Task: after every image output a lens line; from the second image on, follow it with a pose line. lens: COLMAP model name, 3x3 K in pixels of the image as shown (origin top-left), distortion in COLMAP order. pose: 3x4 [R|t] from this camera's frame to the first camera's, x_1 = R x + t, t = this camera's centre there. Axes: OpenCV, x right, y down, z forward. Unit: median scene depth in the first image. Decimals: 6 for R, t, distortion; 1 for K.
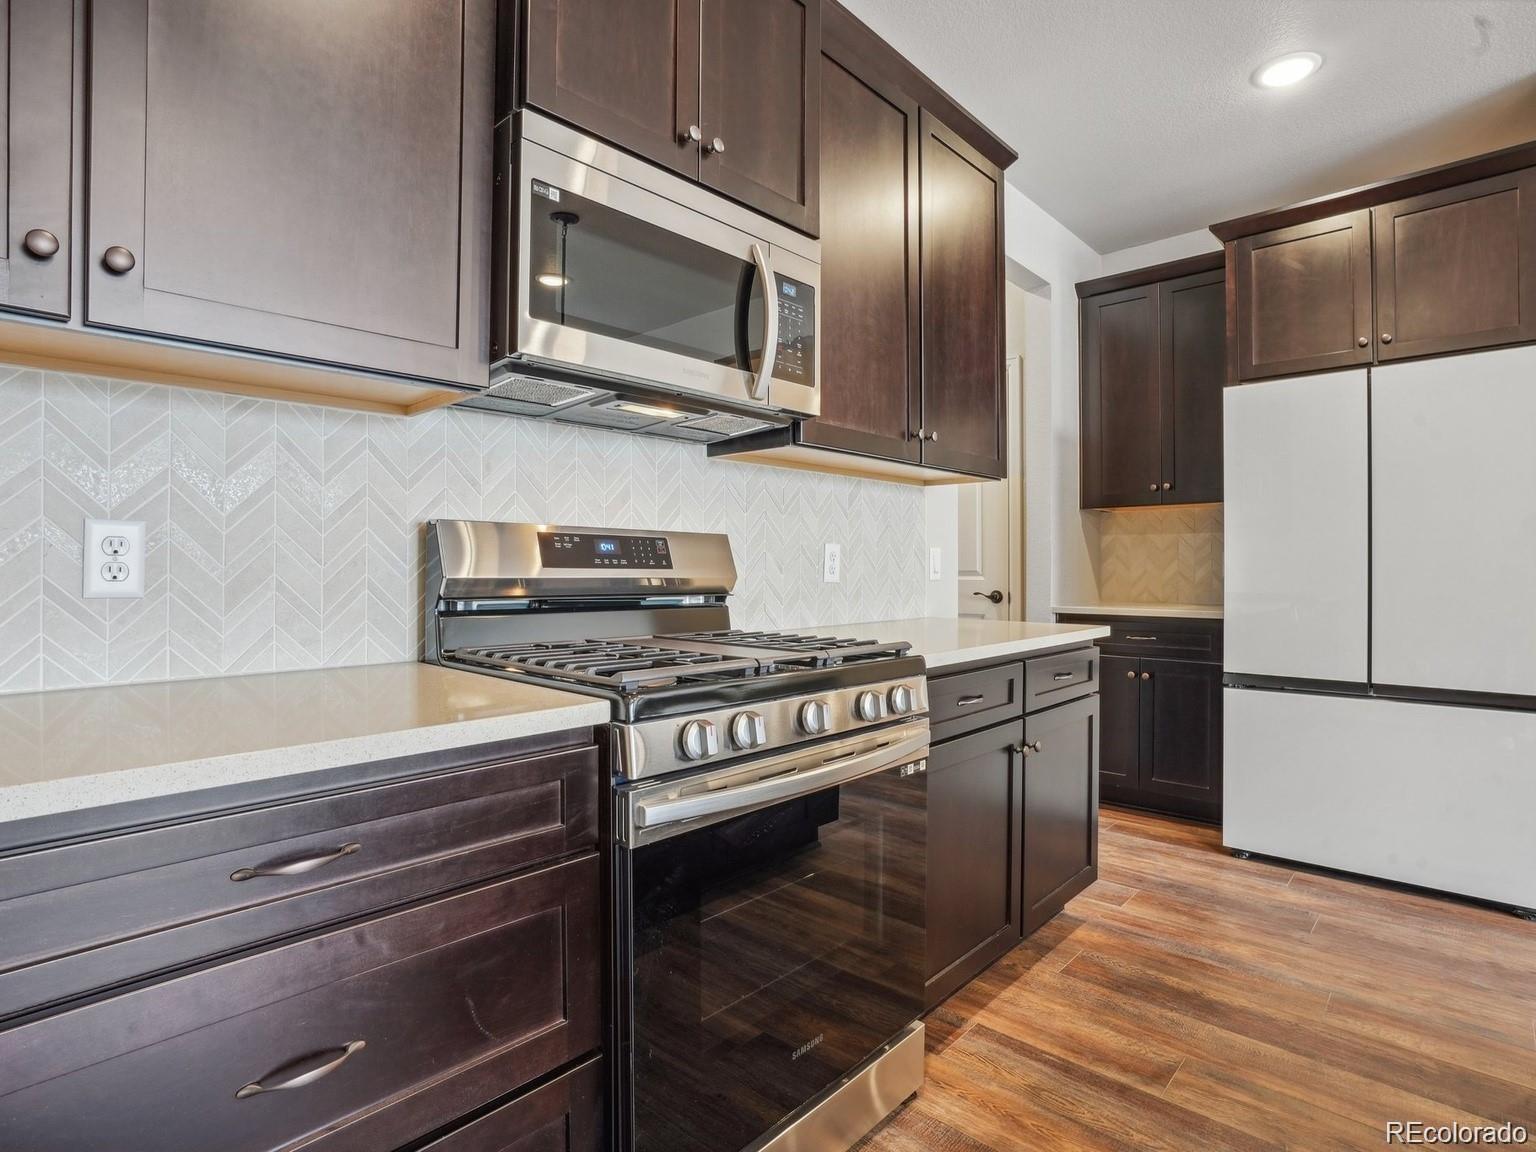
lens RADIAL K [[800.3, 0, 758.6], [0, 800.3, 570.4], [0, 0, 1]] dist [-0.027555, 0.003415]
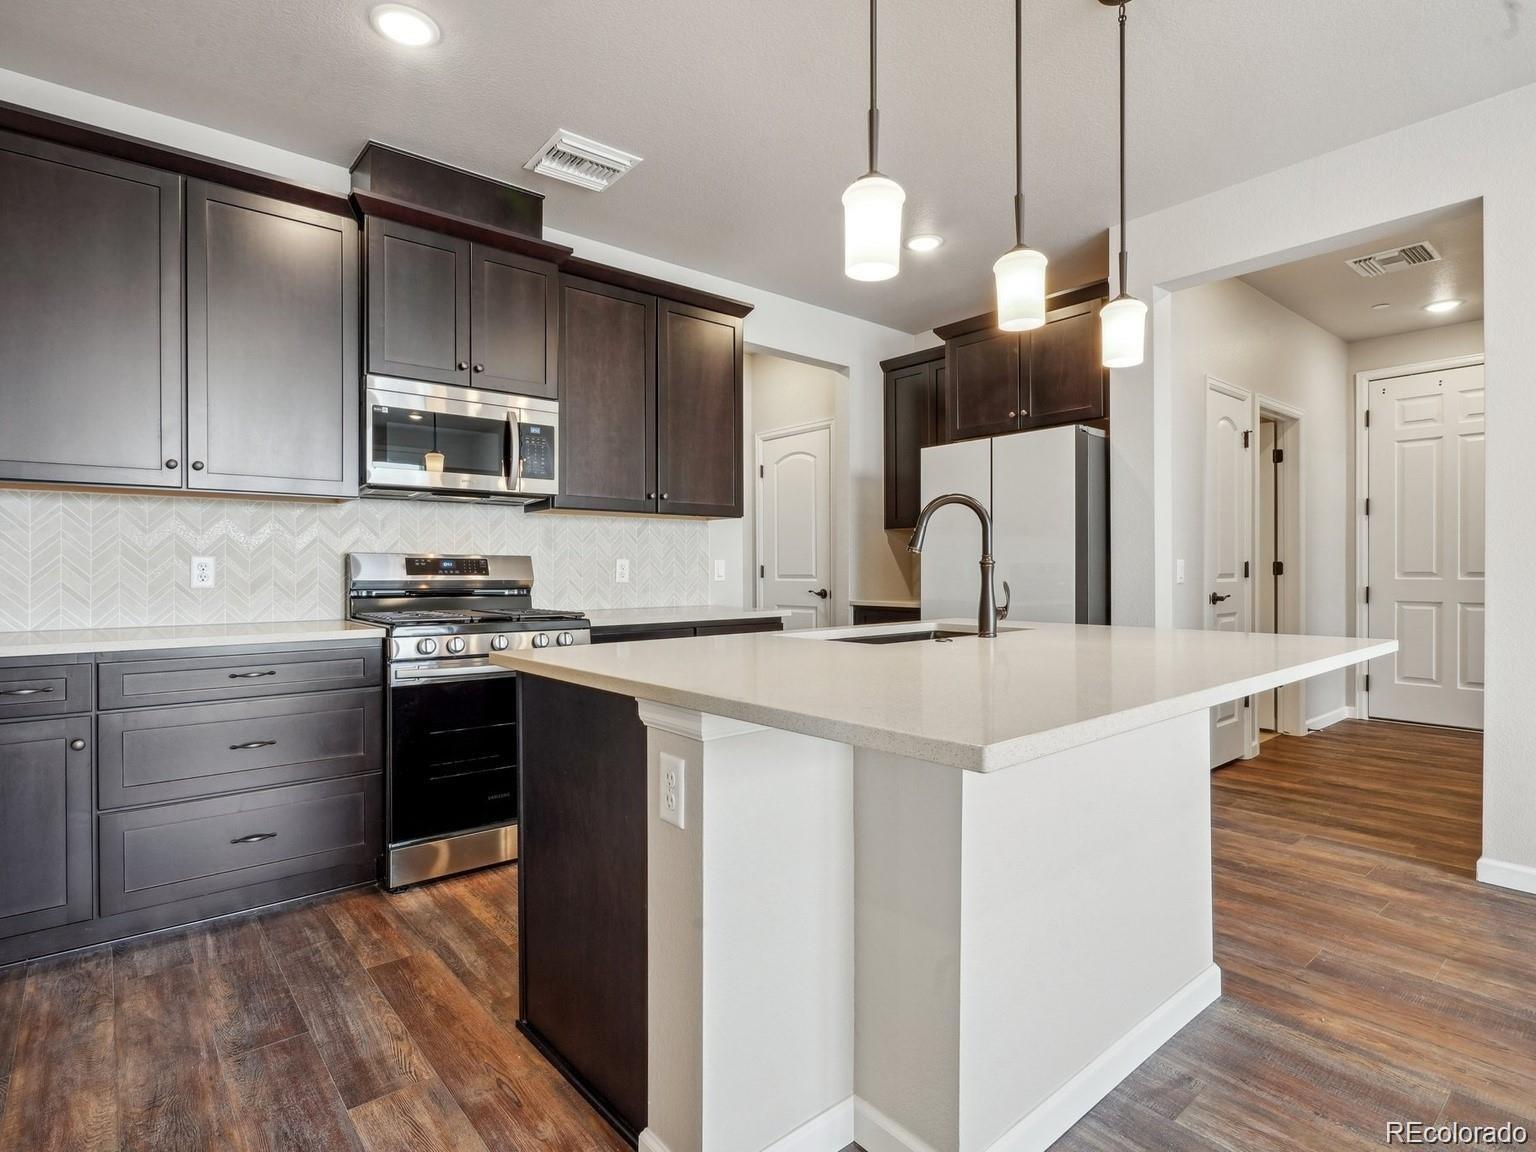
lens RADIAL K [[800.3, 0, 767.3], [0, 800.3, 572.0], [0, 0, 1]] dist [-0.027555, 0.003415]
pose [[0.993818, -0.006240, -0.110848, 0.777878], [0.005741, 0.999972, -0.004821, 0.003738], [0.110875, 0.004155, 0.993826, -0.808131]]
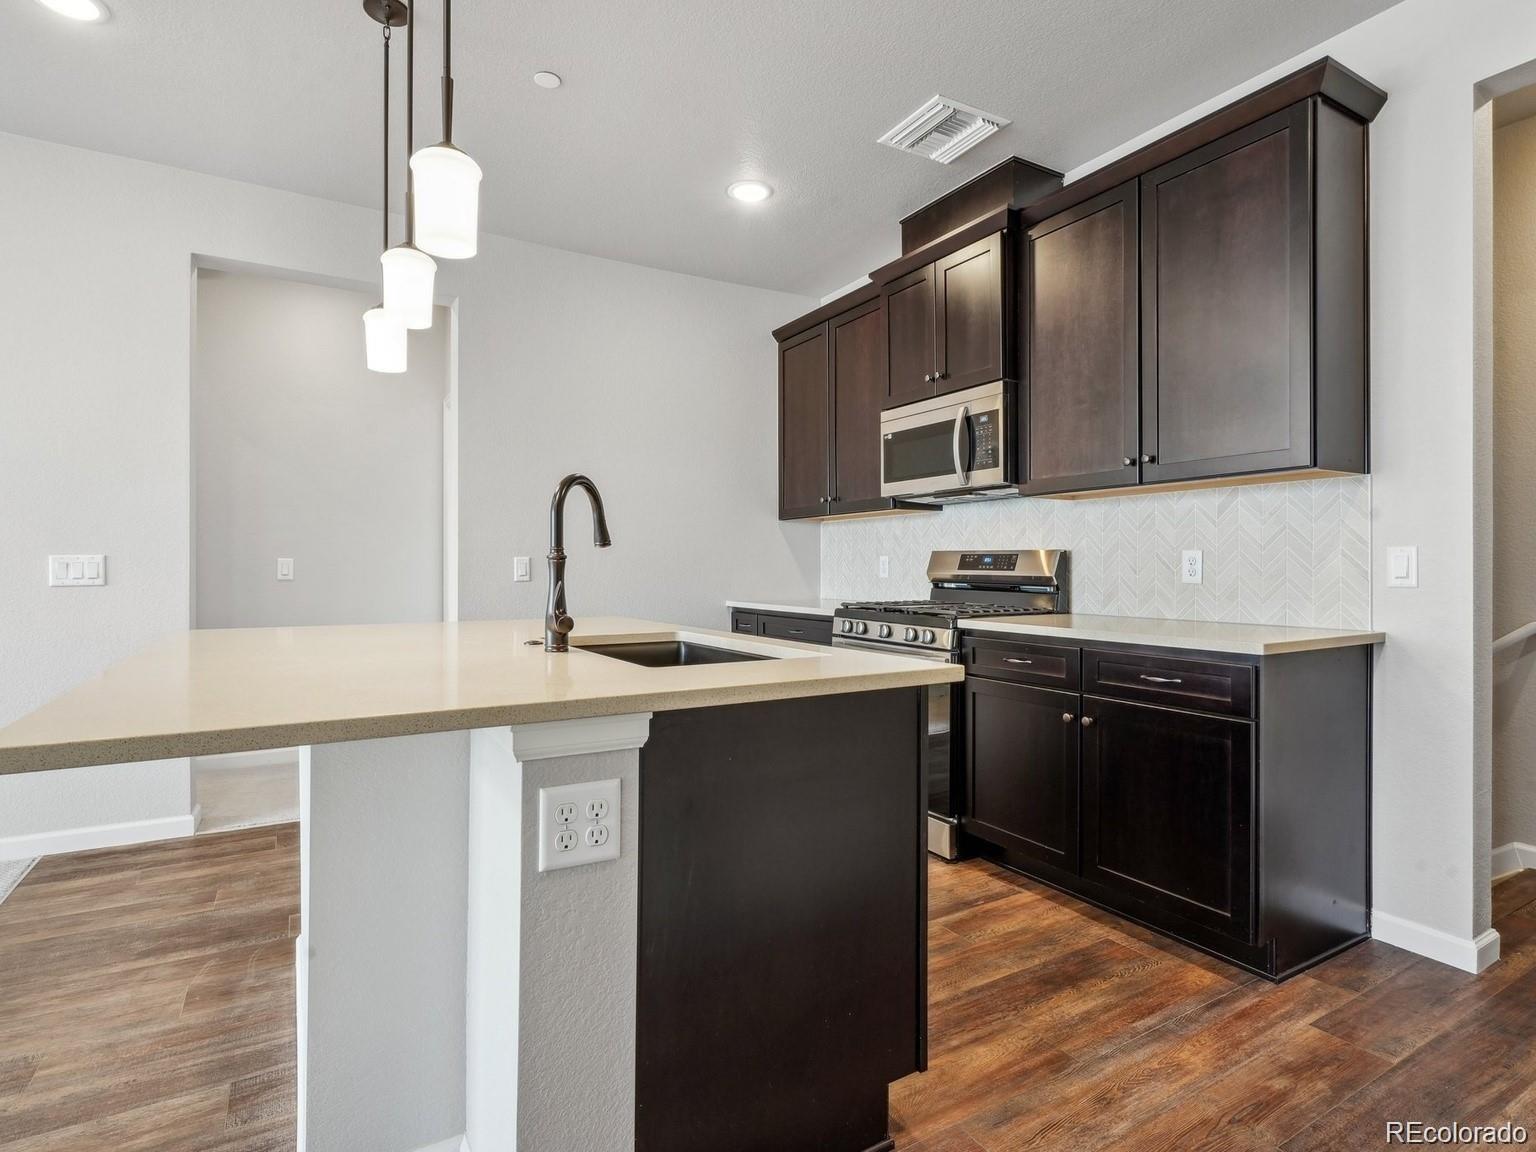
lens RADIAL K [[800.3, 0, 781.5], [0, 800.3, 572.2], [0, 0, 1]] dist [-0.027555, 0.003415]
pose [[-0.276601, 0.002840, -0.960981, 1.857243], [-0.007262, 0.999961, 0.005045, -0.003620], [0.960958, 0.008374, -0.276569, 1.028366]]
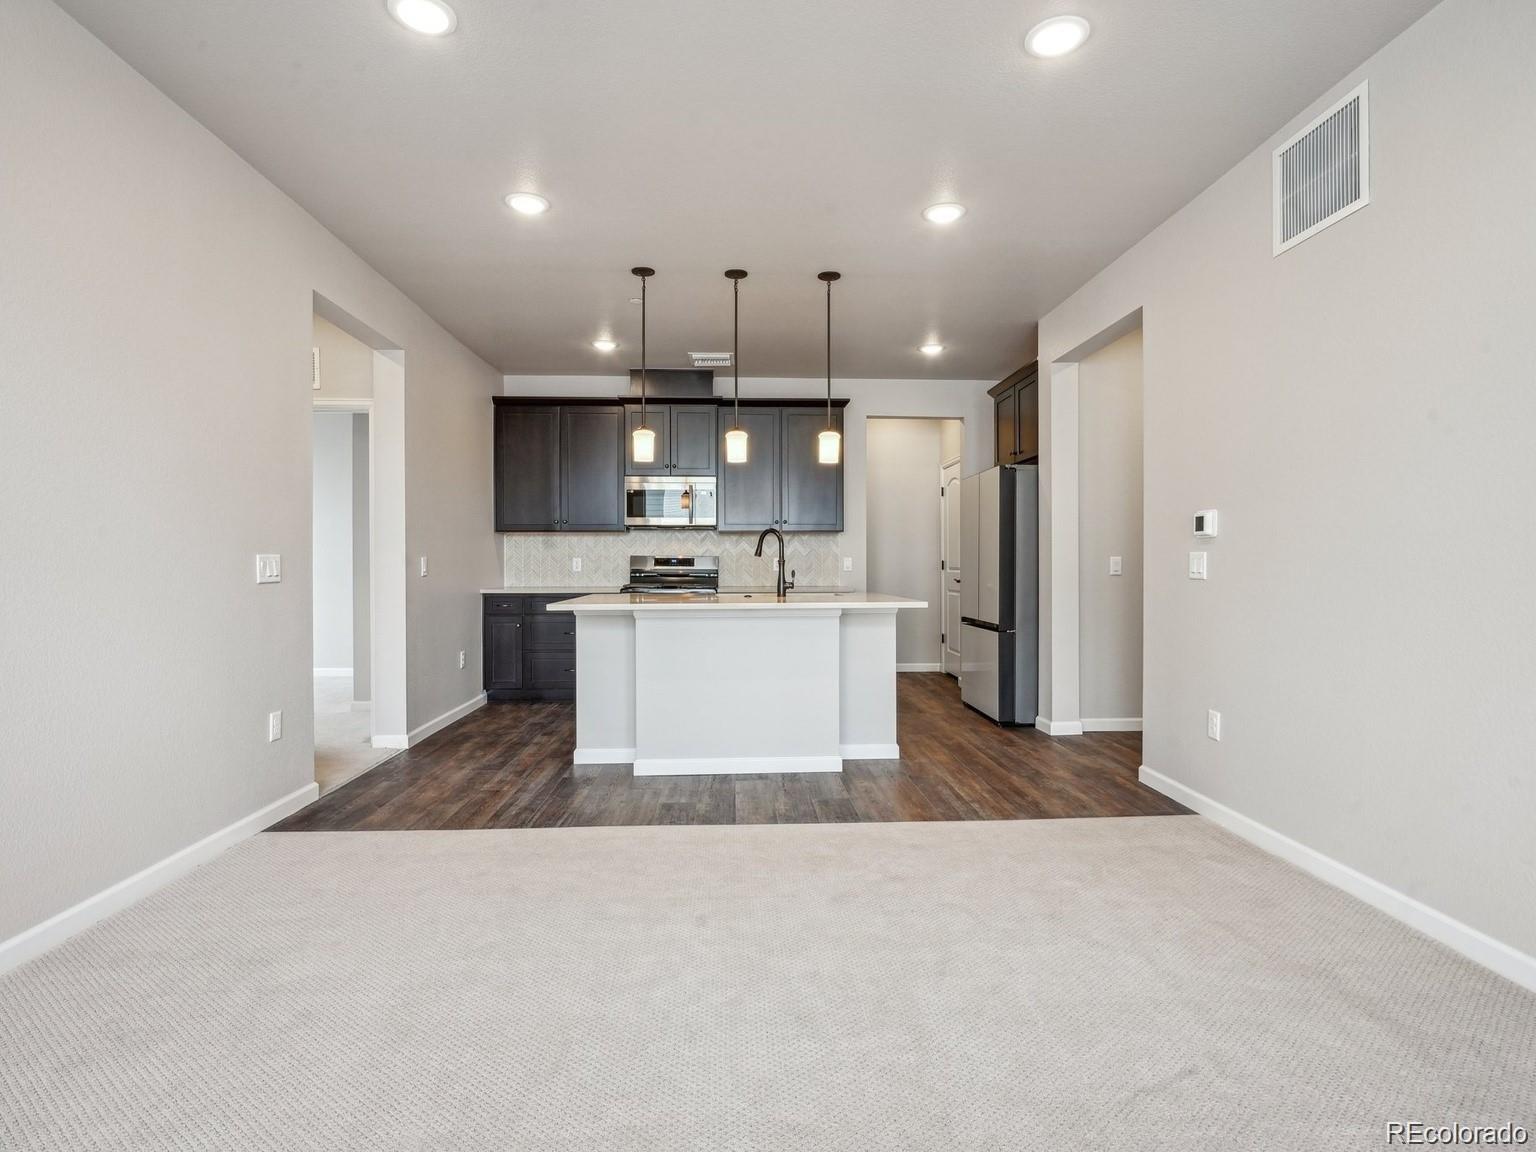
lens RADIAL K [[800.3, 0, 766.4], [0, 800.3, 579.0], [0, 0, 1]] dist [-0.027555, 0.003415]
pose [[0.716016, 0.007707, -0.698042, 2.808455], [-0.000295, 0.999942, 0.010738, 0.017261], [0.698084, -0.007483, 0.715976, -1.464872]]
